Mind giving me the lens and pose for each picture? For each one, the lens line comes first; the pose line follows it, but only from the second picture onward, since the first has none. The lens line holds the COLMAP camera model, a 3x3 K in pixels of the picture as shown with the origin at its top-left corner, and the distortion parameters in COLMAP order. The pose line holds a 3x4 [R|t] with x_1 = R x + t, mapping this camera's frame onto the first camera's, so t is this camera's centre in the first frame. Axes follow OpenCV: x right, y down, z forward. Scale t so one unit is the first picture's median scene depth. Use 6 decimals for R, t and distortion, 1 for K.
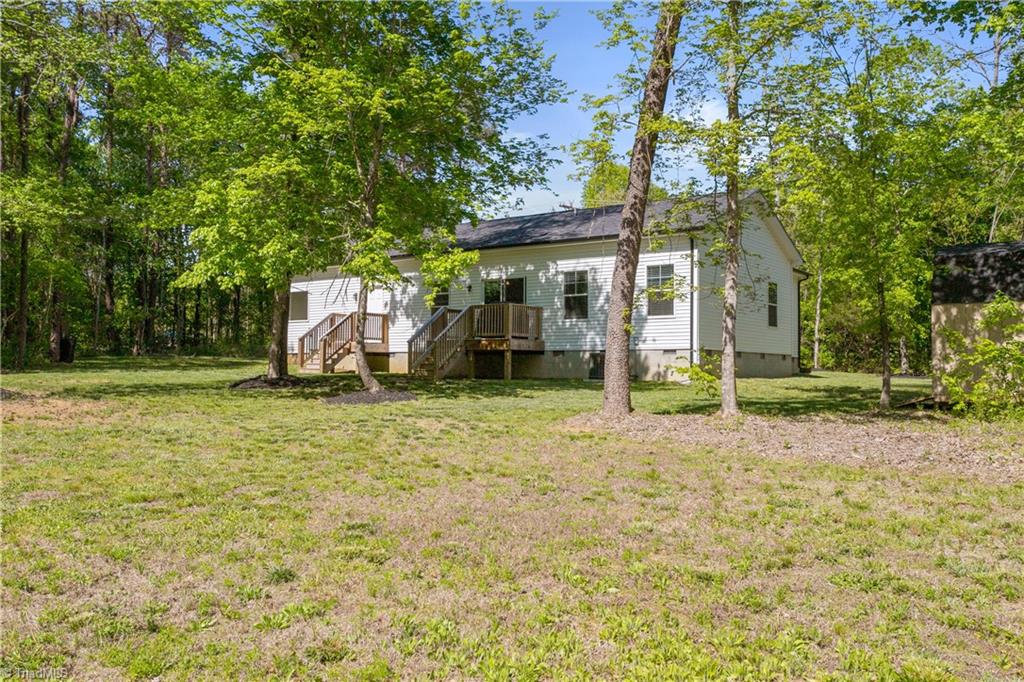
lens RADIAL K [[947.6, 0, 512.1], [0, 947.6, 342.5], [0, 0, 1]] dist [0.000347, 0.000000]
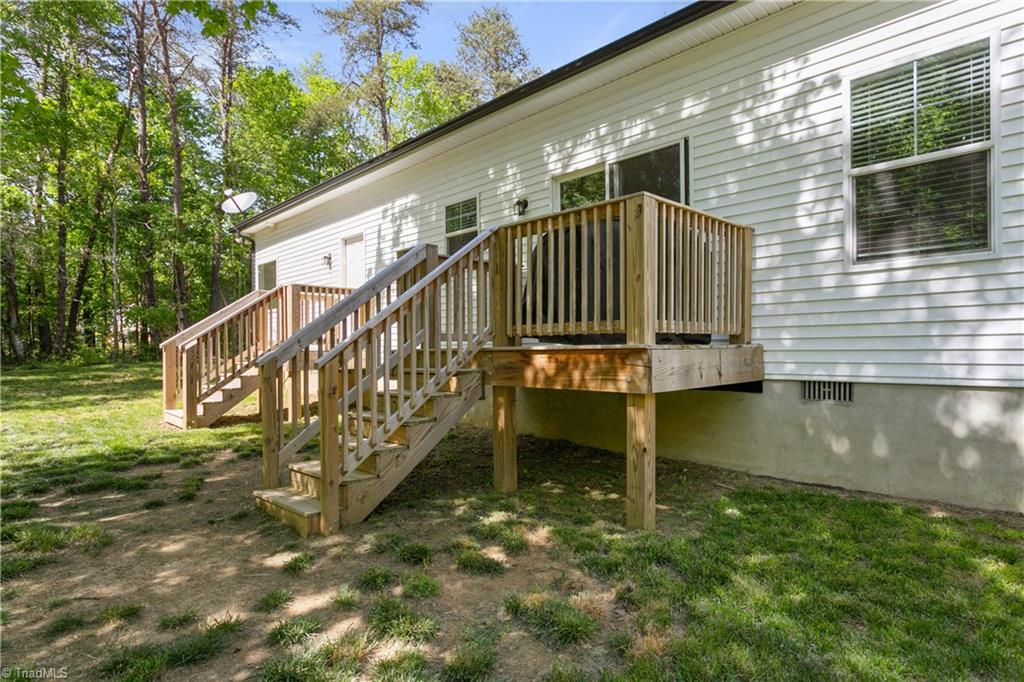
lens RADIAL K [[578.7, 0, 511.4], [0, 578.7, 344.4], [0, 0, 1]] dist [-0.000849, -0.000117]
pose [[0.985429, -0.016557, -0.169277, -0.010811], [0.019856, 0.999644, 0.017813, -0.007267], [0.168922, -0.020914, 0.985408, 0.831485]]
